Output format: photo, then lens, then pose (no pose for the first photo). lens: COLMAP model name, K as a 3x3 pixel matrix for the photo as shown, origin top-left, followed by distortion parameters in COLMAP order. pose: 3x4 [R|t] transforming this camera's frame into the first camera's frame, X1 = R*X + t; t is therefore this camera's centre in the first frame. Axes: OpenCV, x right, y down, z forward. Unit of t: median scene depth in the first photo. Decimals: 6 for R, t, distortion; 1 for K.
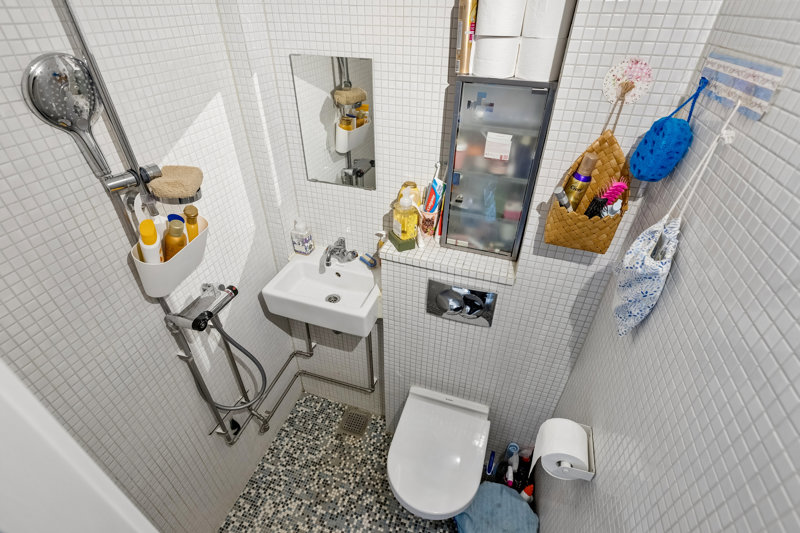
lens RADIAL K [[375.3, 0, 398.3], [0, 375.3, 267.7], [0, 0, 1]] dist [0.001014, 0.000066]
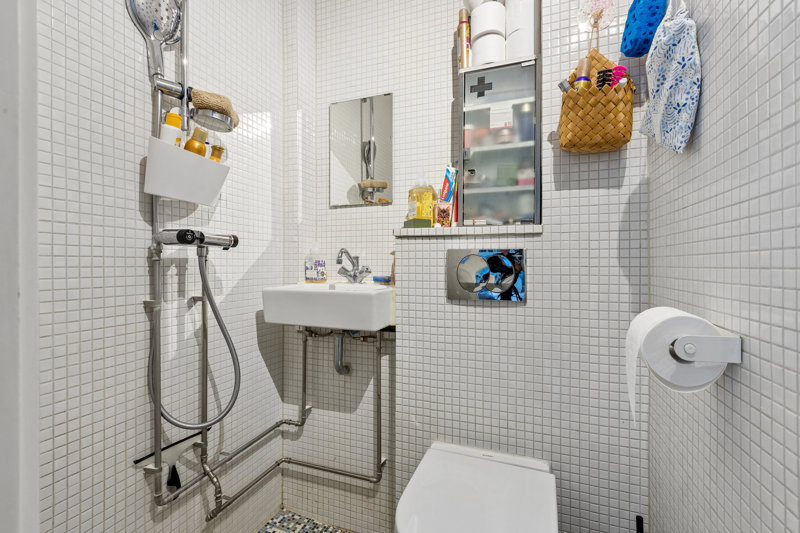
lens RADIAL K [[355.6, 0, 400.0], [0, 355.6, 266.5], [0, 0, 1]] dist [0.001601, 0.000125]
pose [[0.998976, -0.005433, -0.044918, 0.006003], [-0.021709, 0.813476, -0.581193, 0.580925], [0.039697, 0.581572, 0.812525, 0.329182]]
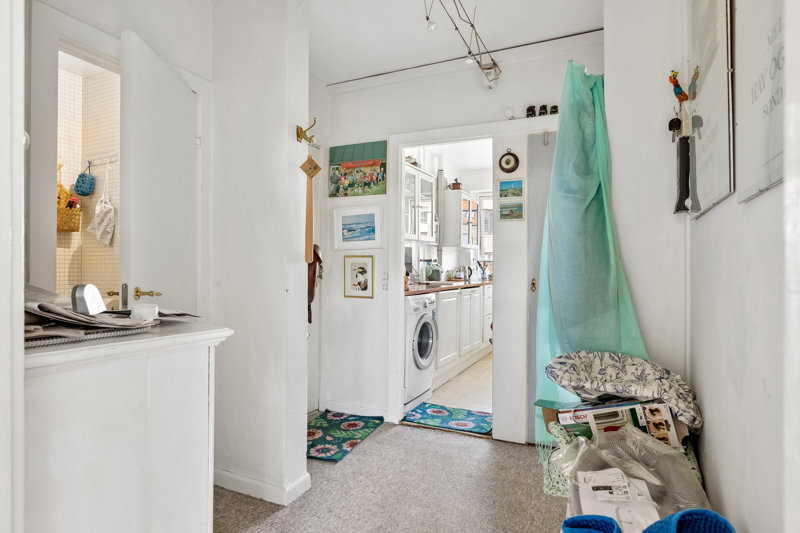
lens RADIAL K [[440.1, 0, 400.0], [0, 440.1, 266.5], [0, 0, 1]] dist [-0.001380, -0.000311]
pose [[0.127354, 0.003639, 0.991851, -1.379923], [0.577915, 0.812439, -0.077185, 1.102299], [-0.806099, 0.583035, 0.101364, -0.522087]]
